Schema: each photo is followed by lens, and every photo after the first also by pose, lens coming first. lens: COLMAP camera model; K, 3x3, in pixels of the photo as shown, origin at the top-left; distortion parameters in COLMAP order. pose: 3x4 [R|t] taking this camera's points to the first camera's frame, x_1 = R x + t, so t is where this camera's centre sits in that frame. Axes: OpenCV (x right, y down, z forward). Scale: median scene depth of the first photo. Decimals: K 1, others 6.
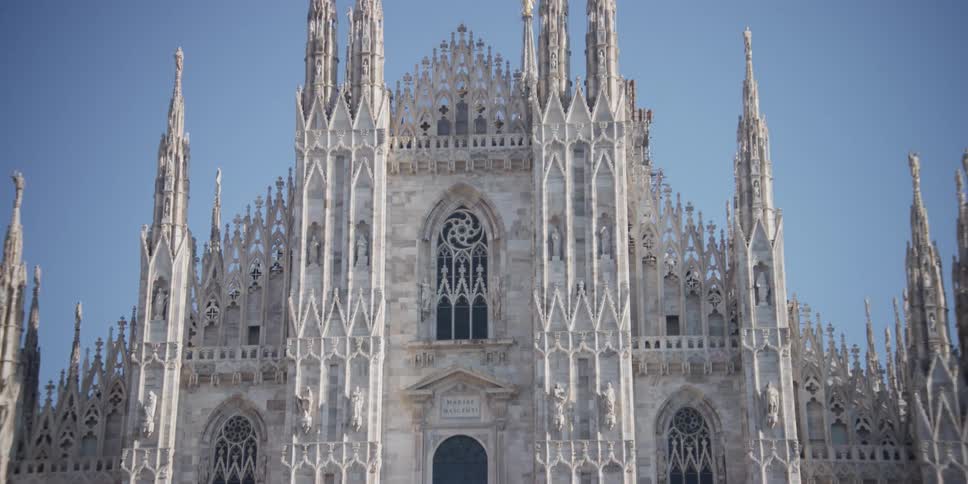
lens RADIAL K [[2345.0, 0, 484.0], [0, 2345.0, 242.0], [0, 0, 1]] dist [1.238719, -0.022576]
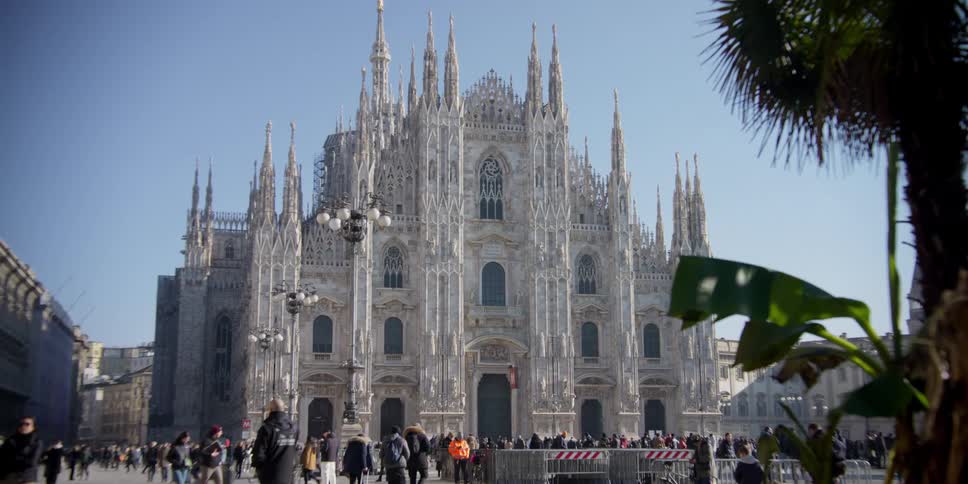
lens RADIAL K [[2345.0, 0, 484.0], [0, 2345.0, 242.0], [0, 0, 1]] dist [1.238719, -0.022576]
pose [[0.850690, 0.039691, 0.524167, -1.168707], [-0.123596, 0.984294, 0.126055, -0.213197], [-0.510931, -0.172018, 0.842234, -0.852289]]
